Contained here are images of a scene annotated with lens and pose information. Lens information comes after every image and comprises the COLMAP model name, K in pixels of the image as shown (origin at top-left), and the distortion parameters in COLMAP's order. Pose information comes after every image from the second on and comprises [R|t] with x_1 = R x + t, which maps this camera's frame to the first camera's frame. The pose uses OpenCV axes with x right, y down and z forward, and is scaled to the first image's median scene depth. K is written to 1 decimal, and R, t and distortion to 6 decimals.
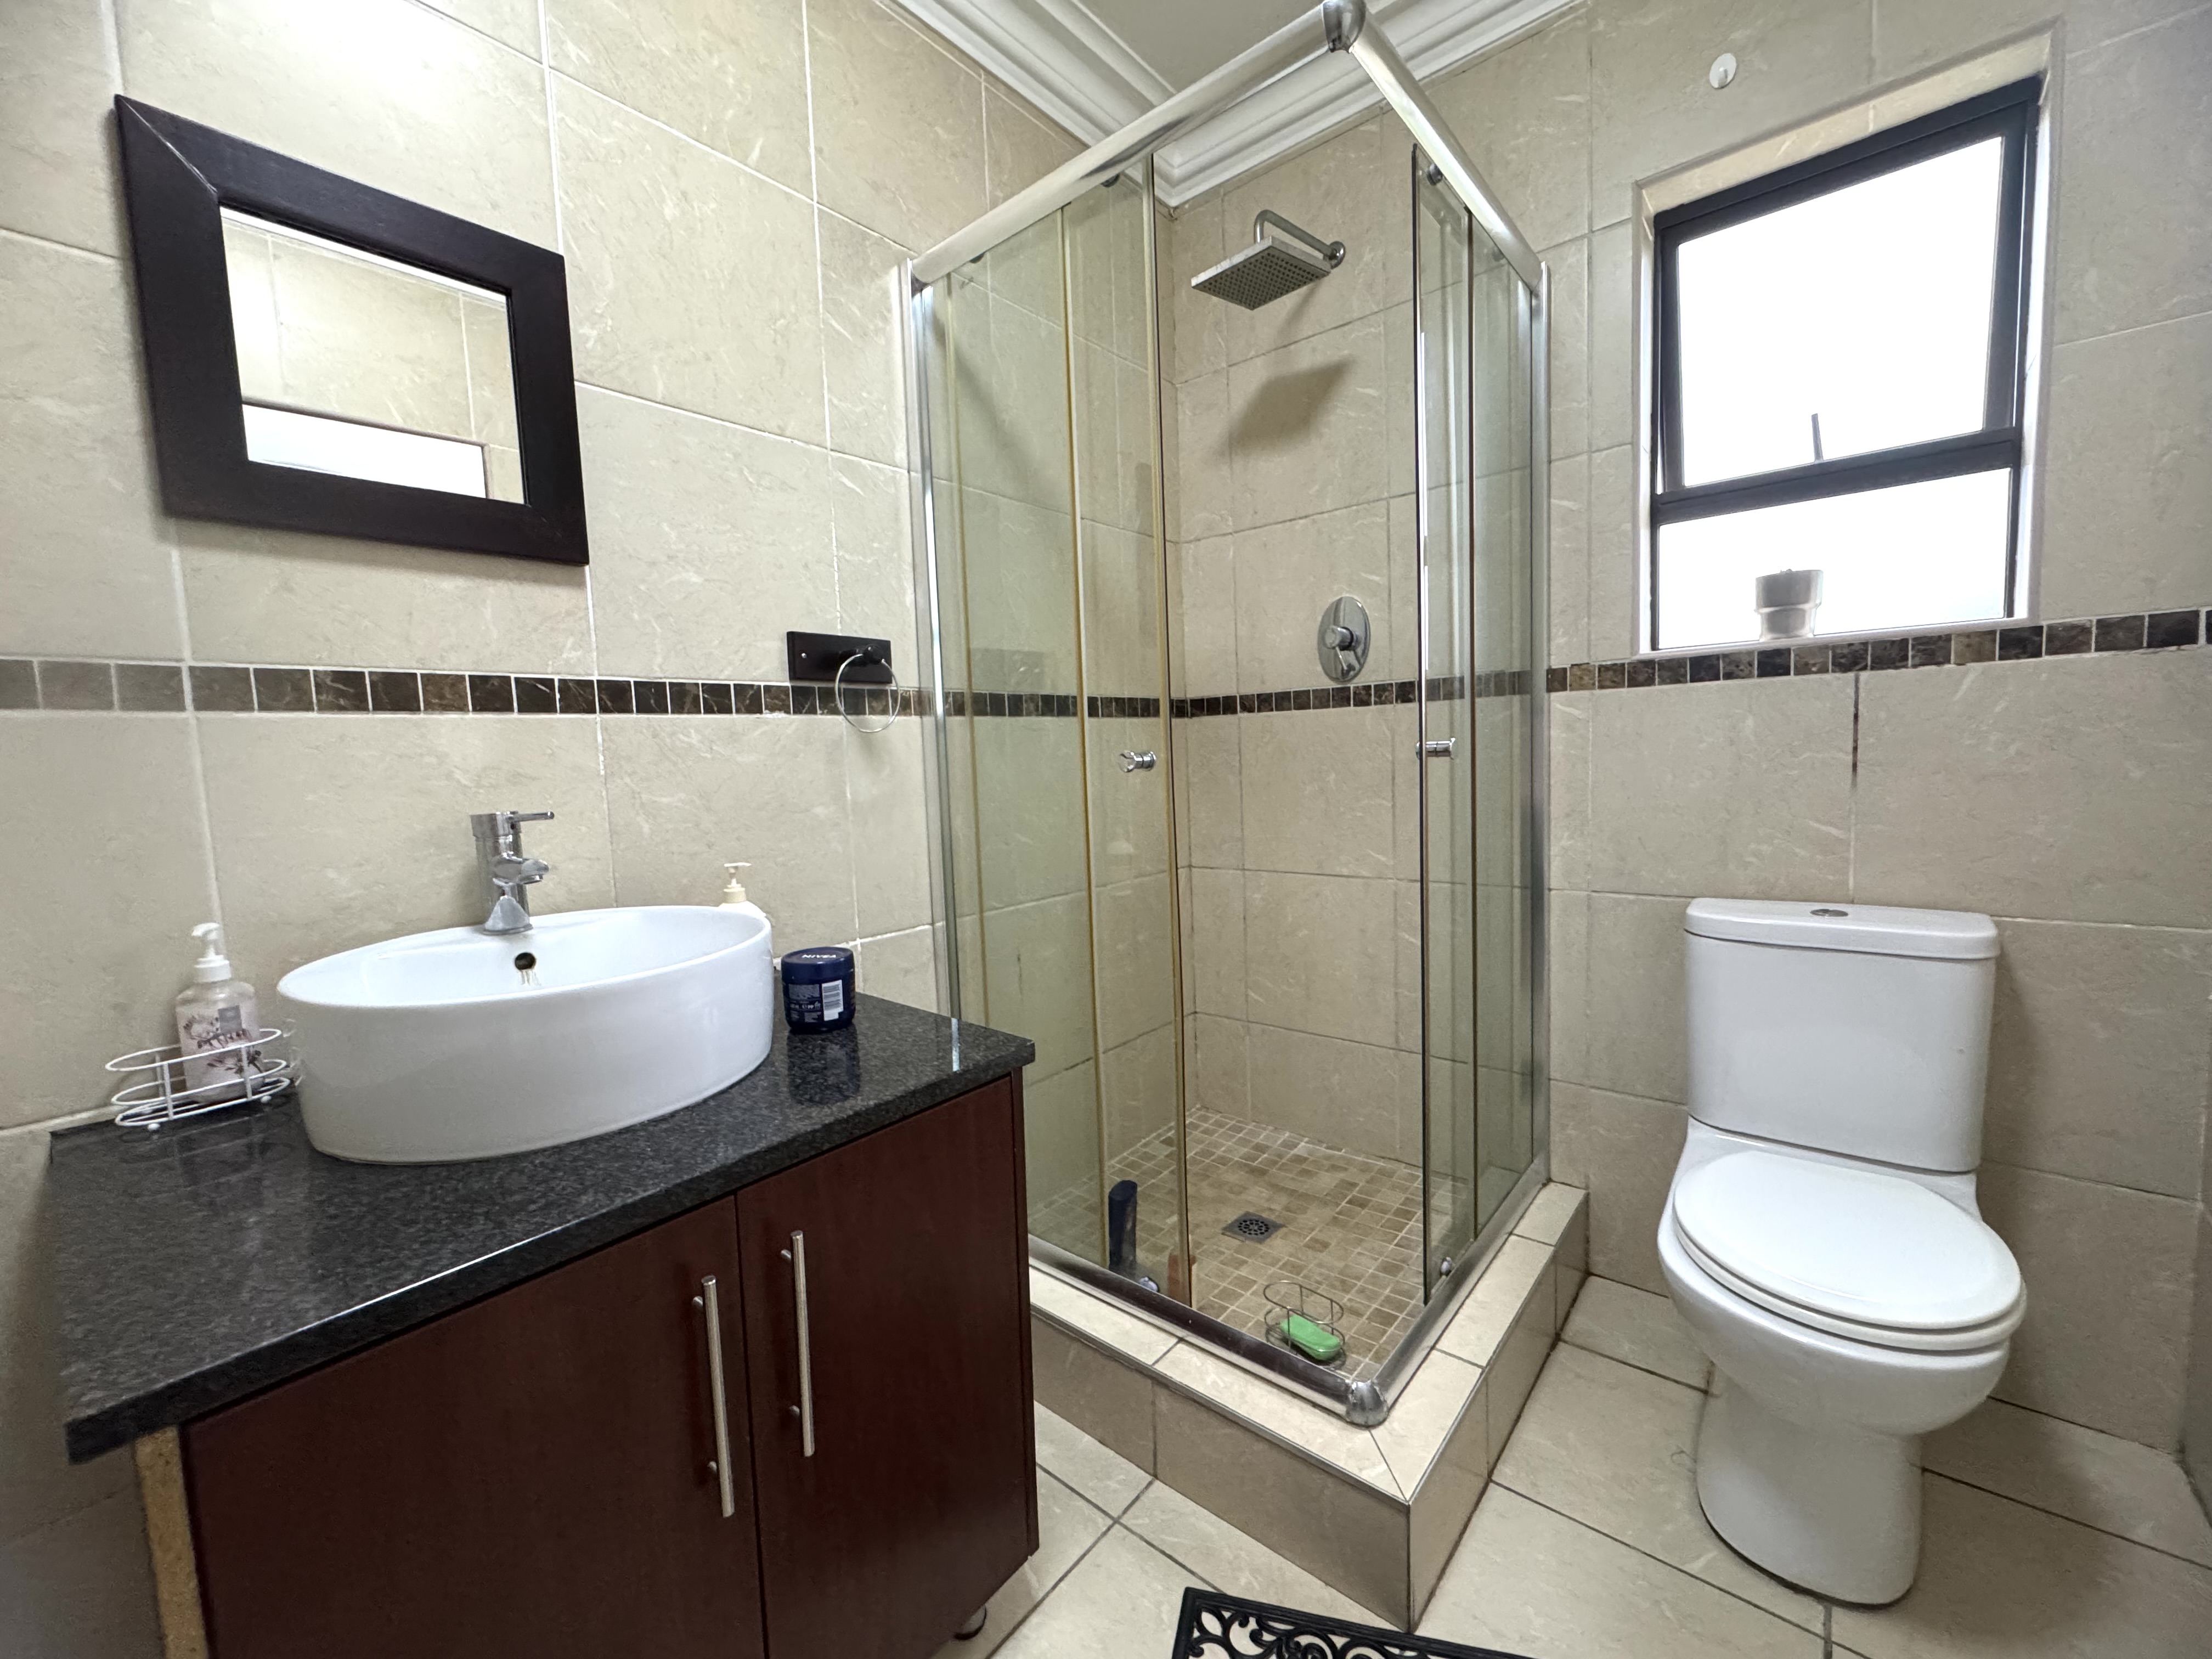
lens RADIAL K [[885.9, 0, 1100.2], [0, 885.9, 832.1], [0, 0, 1]] dist [-0.000827, -0.000436]
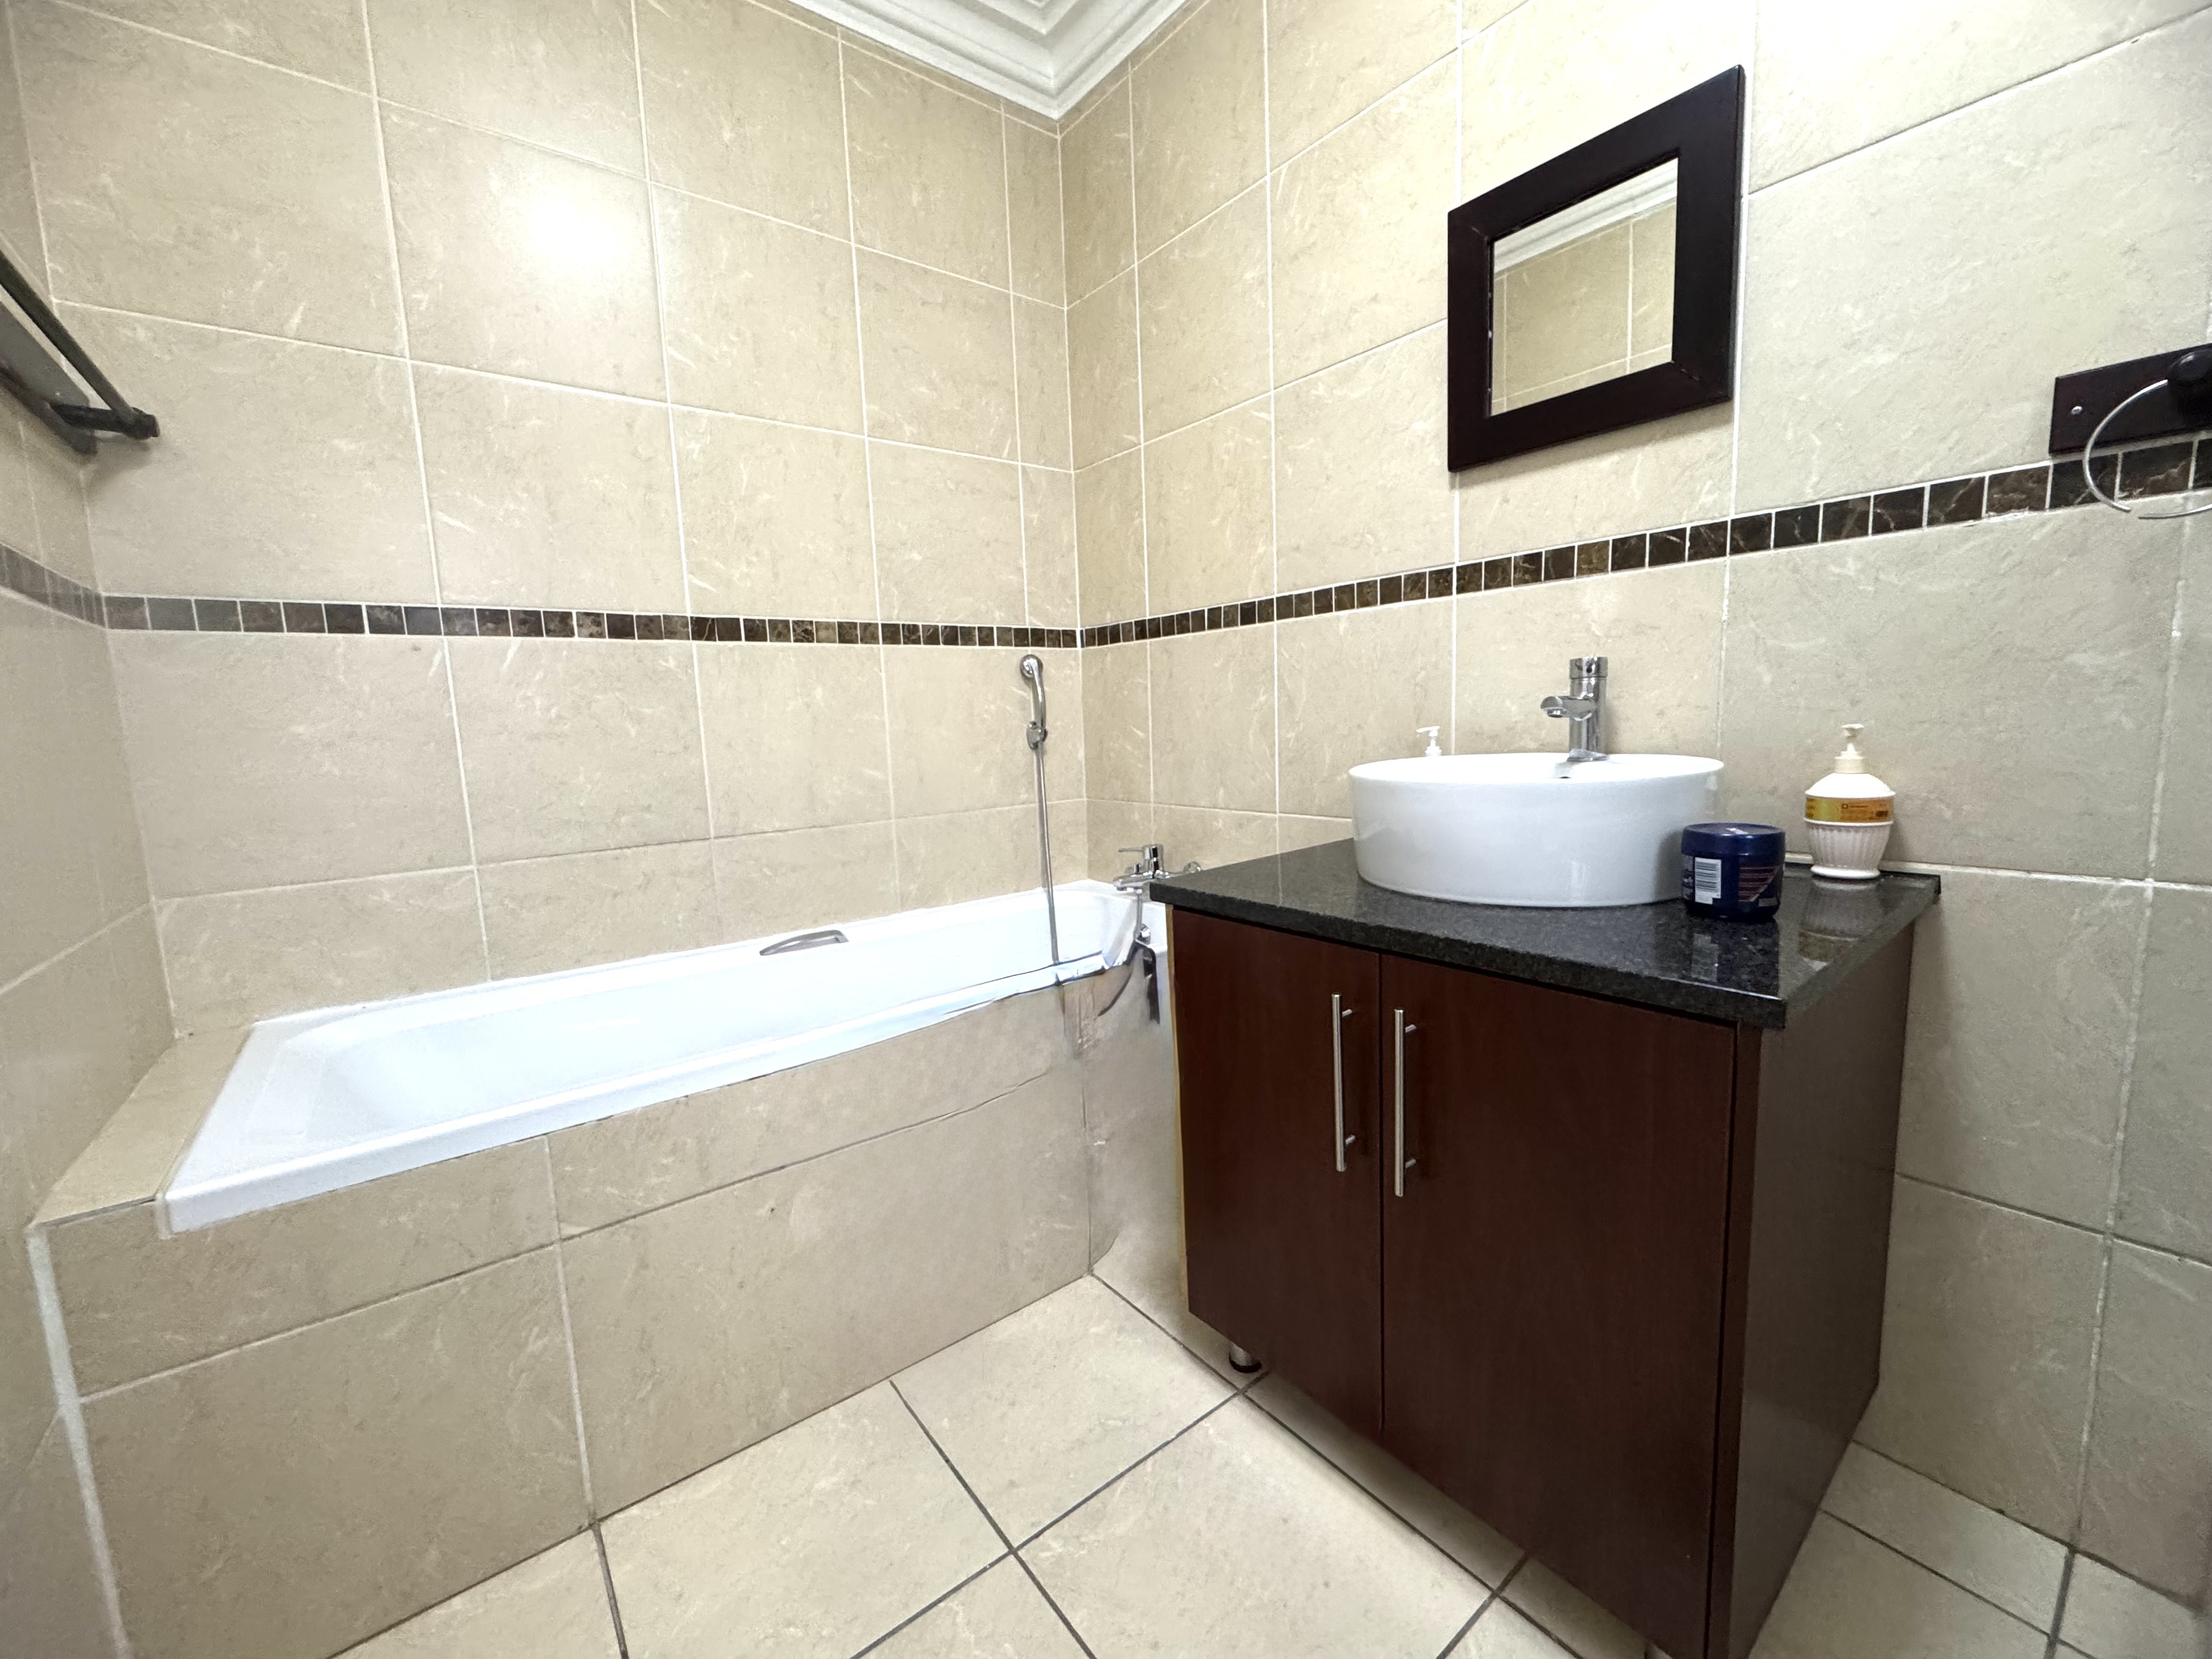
lens RADIAL K [[885.9, 0, 1084.2], [0, 885.9, 819.8], [0, 0, 1]] dist [-0.000827, -0.000436]
pose [[-0.211308, 0.157839, -0.964591, 0.576286], [-0.044671, 0.984284, 0.170847, 0.016218], [0.976398, 0.079191, -0.200936, 0.553450]]
